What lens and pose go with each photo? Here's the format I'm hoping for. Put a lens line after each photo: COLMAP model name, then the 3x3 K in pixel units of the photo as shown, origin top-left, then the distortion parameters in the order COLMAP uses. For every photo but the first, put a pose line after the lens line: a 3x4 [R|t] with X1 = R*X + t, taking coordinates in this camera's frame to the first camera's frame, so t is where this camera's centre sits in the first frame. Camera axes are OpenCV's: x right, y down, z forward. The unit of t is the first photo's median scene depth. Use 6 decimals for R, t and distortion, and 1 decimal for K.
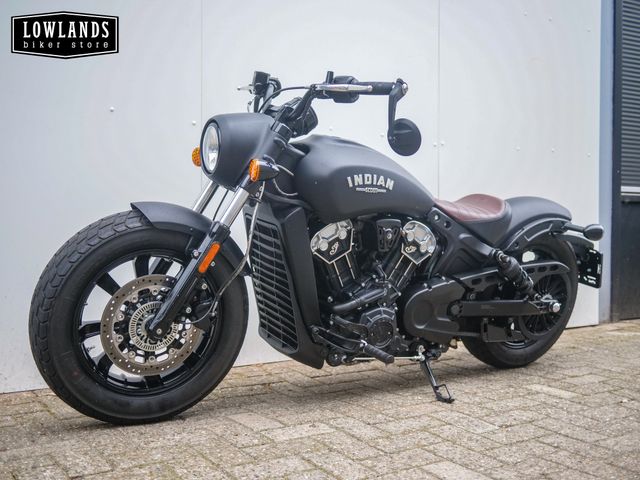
lens RADIAL K [[730.7, 0, 320.0], [0, 730.7, 240.0], [0, 0, 1]] dist [-0.002990, 0.018983]
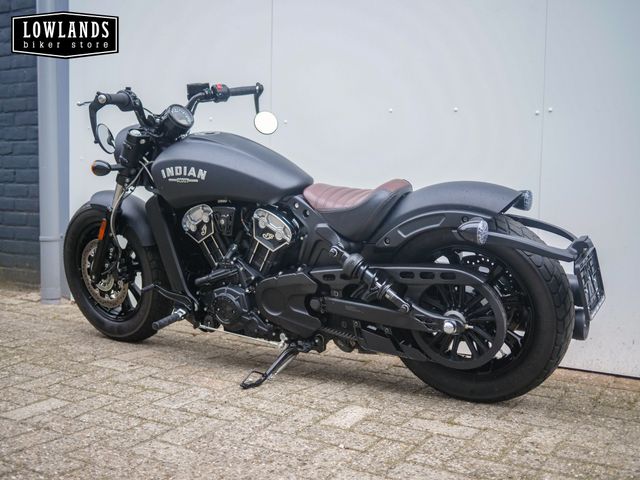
lens RADIAL K [[730.7, 0, 320.0], [0, 730.7, 240.0], [0, 0, 1]] dist [-0.002990, 0.018983]
pose [[0.427423, 0.062501, -0.901889, 1.148349], [-0.039955, 0.997939, 0.050222, -0.038773], [0.903168, 0.014569, 0.429039, 0.667737]]
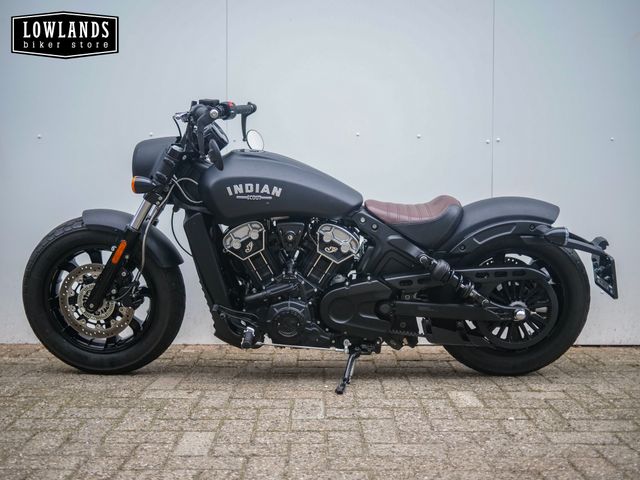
lens RADIAL K [[730.7, 0, 320.0], [0, 730.7, 240.0], [0, 0, 1]] dist [-0.002990, 0.018983]
pose [[0.836085, 0.017172, -0.548331, 0.752539], [-0.012364, 0.999846, 0.012459, -0.015980], [0.548460, -0.003637, 0.836169, 0.087133]]
